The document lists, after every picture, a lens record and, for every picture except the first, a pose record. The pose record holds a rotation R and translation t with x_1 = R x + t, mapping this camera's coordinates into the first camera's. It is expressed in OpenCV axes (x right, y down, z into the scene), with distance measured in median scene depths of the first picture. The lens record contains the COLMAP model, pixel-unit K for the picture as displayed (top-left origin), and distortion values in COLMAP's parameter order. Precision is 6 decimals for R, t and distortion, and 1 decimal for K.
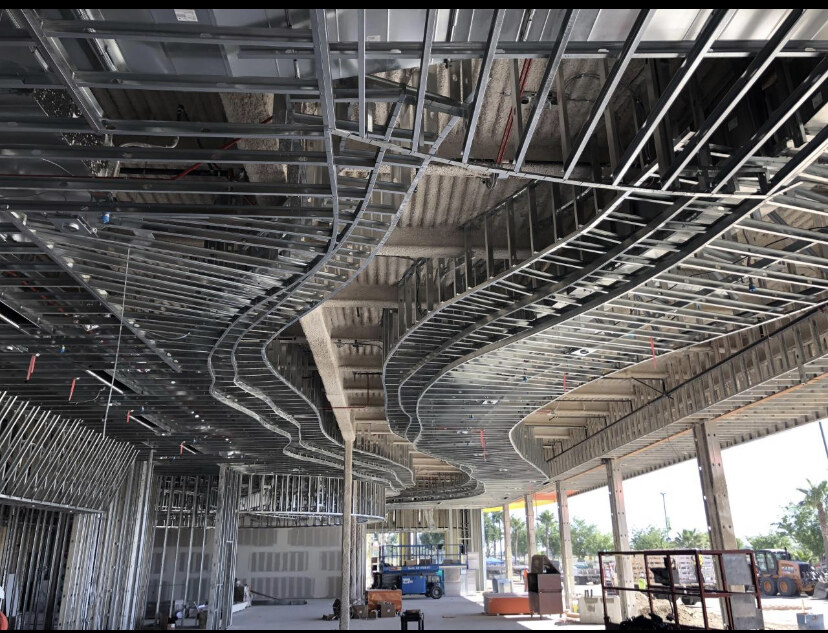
lens RADIAL K [[658.0, 0, 414.0], [0, 658.0, 316.5], [0, 0, 1]] dist [0.002333, 0.005449]
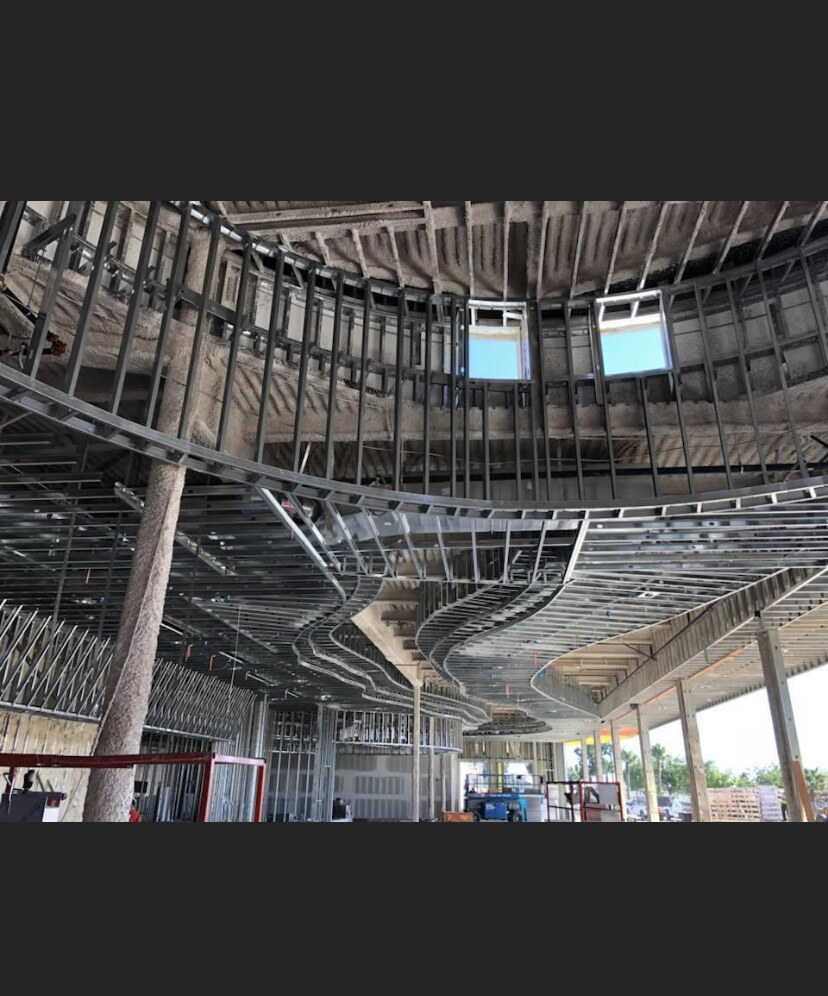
lens RADIAL K [[674.1, 0, 414.0], [0, 674.1, 498.0], [0, 0, 1]] dist [0.000439, 0.001878]
pose [[0.983278, -0.038361, -0.178023, 0.124683], [0.028717, 0.997993, -0.056435, -0.086365], [0.179831, 0.050379, 0.982407, -0.246460]]
